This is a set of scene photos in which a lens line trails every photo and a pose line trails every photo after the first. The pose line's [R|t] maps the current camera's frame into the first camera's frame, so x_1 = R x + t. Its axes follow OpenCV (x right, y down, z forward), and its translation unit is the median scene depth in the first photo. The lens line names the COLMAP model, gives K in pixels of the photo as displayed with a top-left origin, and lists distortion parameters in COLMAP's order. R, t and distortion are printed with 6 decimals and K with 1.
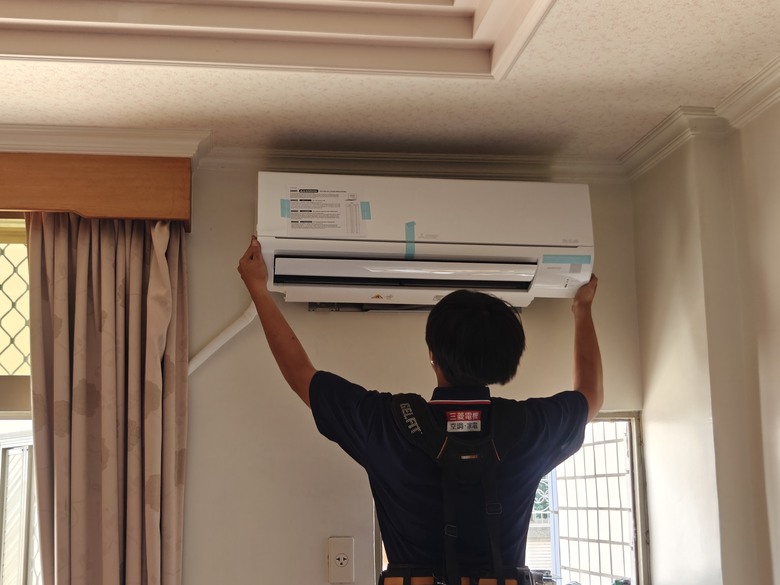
lens RADIAL K [[1064.0, 0, 390.0], [0, 1064.0, 292.5], [0, 0, 1]] dist [0.021389, -0.116853]
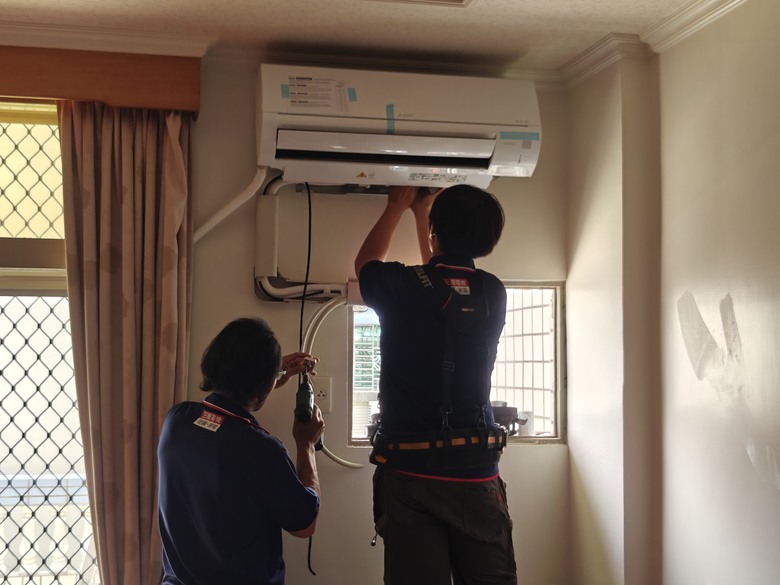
lens RADIAL K [[1064.0, 0, 390.0], [0, 1064.0, 292.5], [0, 0, 1]] dist [0.021389, -0.116853]
pose [[0.996898, 0.024705, 0.074724, -0.059797], [-0.034042, 0.991396, 0.126391, -0.025164], [-0.070958, -0.128543, 0.989162, -0.209817]]
